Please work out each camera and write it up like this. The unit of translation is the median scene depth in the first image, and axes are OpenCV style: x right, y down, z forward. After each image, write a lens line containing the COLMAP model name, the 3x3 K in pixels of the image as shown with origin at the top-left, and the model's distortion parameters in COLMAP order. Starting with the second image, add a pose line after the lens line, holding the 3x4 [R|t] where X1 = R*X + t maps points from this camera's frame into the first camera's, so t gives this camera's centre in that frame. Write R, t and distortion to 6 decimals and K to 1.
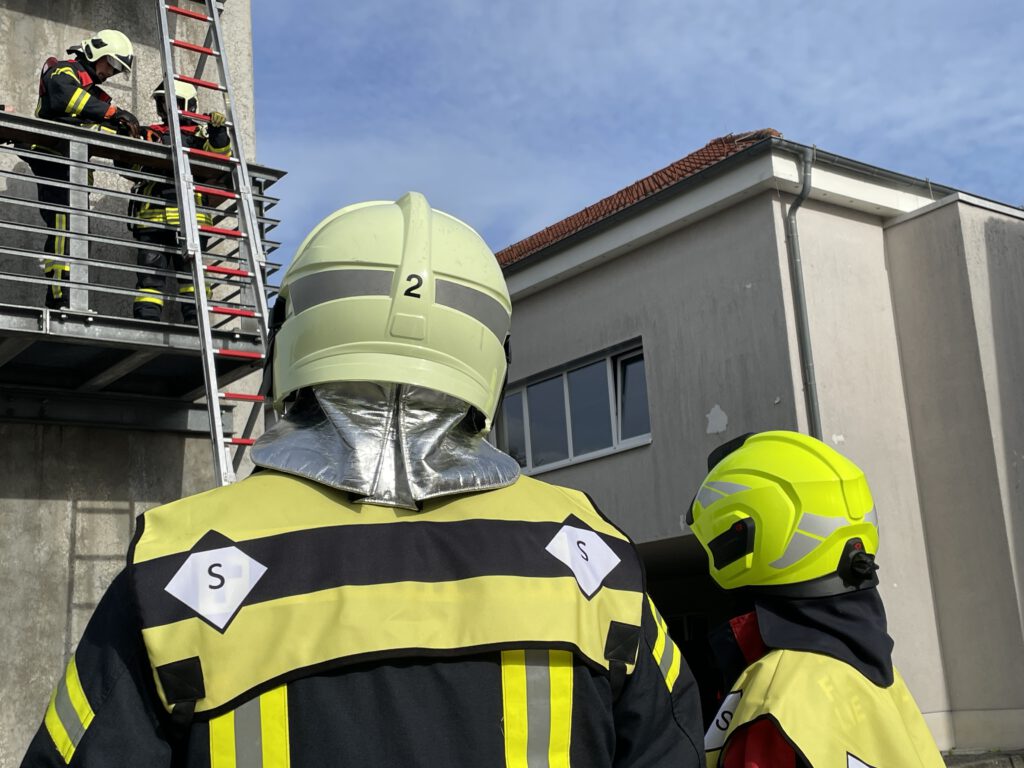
lens RADIAL K [[1301.9, 0, 512.0], [0, 1301.9, 384.0], [0, 0, 1]] dist [0.089481, -0.088847]
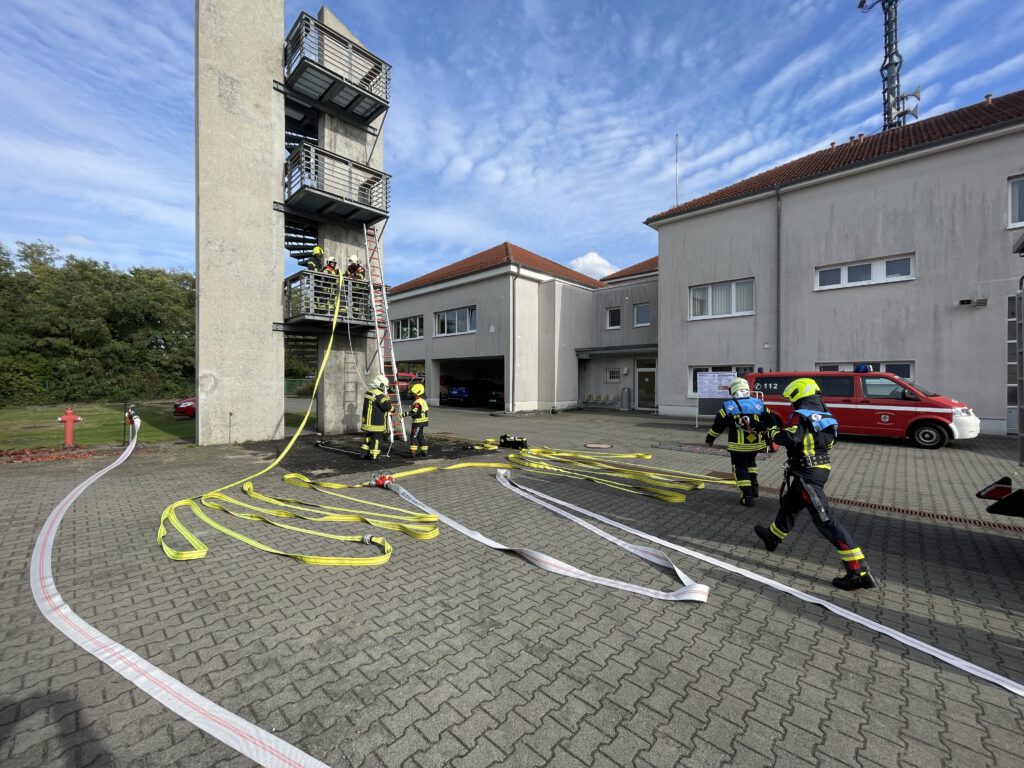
lens RADIAL K [[415.2, 0, 506.4], [0, 415.2, 383.1], [0, 0, 1]] dist [-0.001620, -0.000054]
pose [[0.985440, 0.066932, 0.156296, 0.011380], [-0.100167, 0.971333, 0.215587, -0.094466], [-0.137386, -0.228104, 0.963895, -0.293860]]
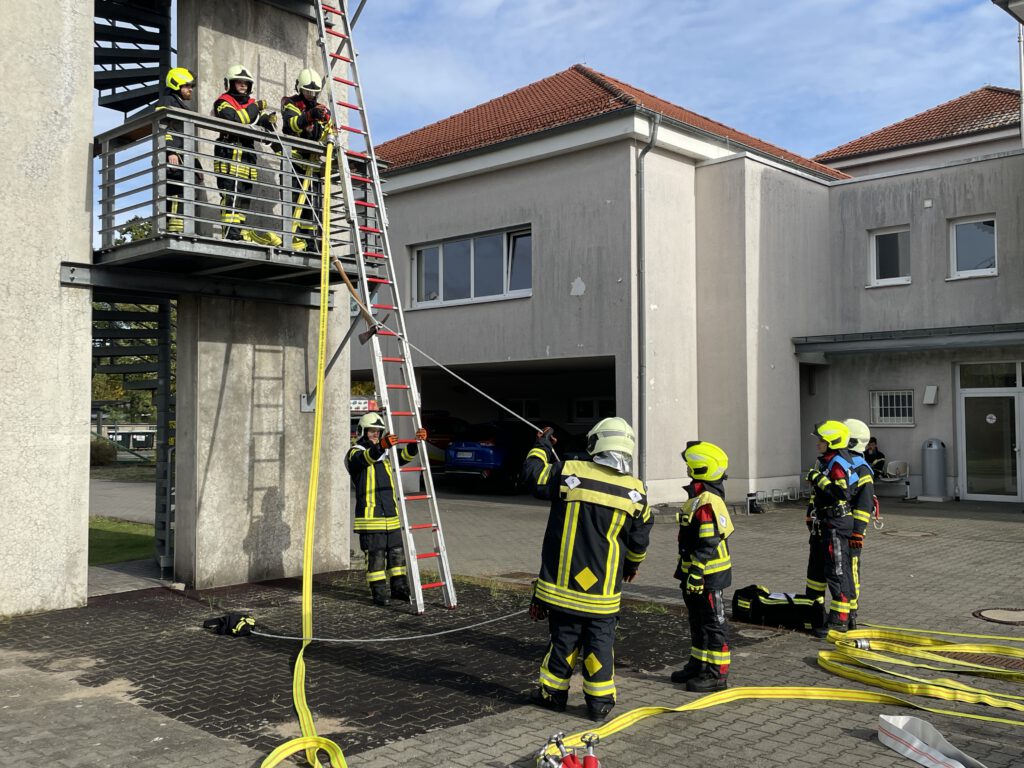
lens RADIAL K [[1022.8, 0, 517.5], [0, 1022.8, 377.8], [0, 0, 1]] dist [0.059328, 0.000172]
pose [[0.983514, 0.067625, 0.167709, -0.109160], [-0.096028, 0.981183, 0.167506, -0.063854], [-0.153225, -0.180849, 0.971502, -0.176395]]
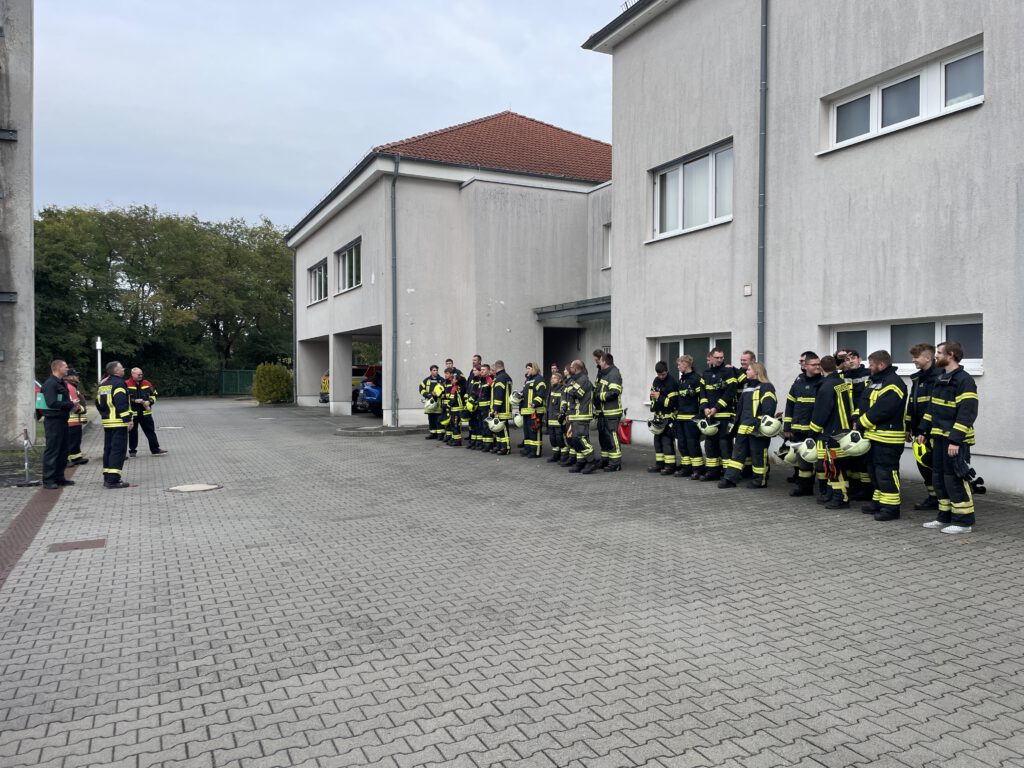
lens RADIAL K [[762.9, 0, 512.0], [0, 762.9, 384.0], [0, 0, 1]] dist [0.011526, -0.002622]
pose [[0.976479, 0.070312, -0.203827, 0.694429], [-0.018734, 0.969427, 0.244664, -0.125889], [0.214799, -0.235090, 0.947942, -0.248161]]
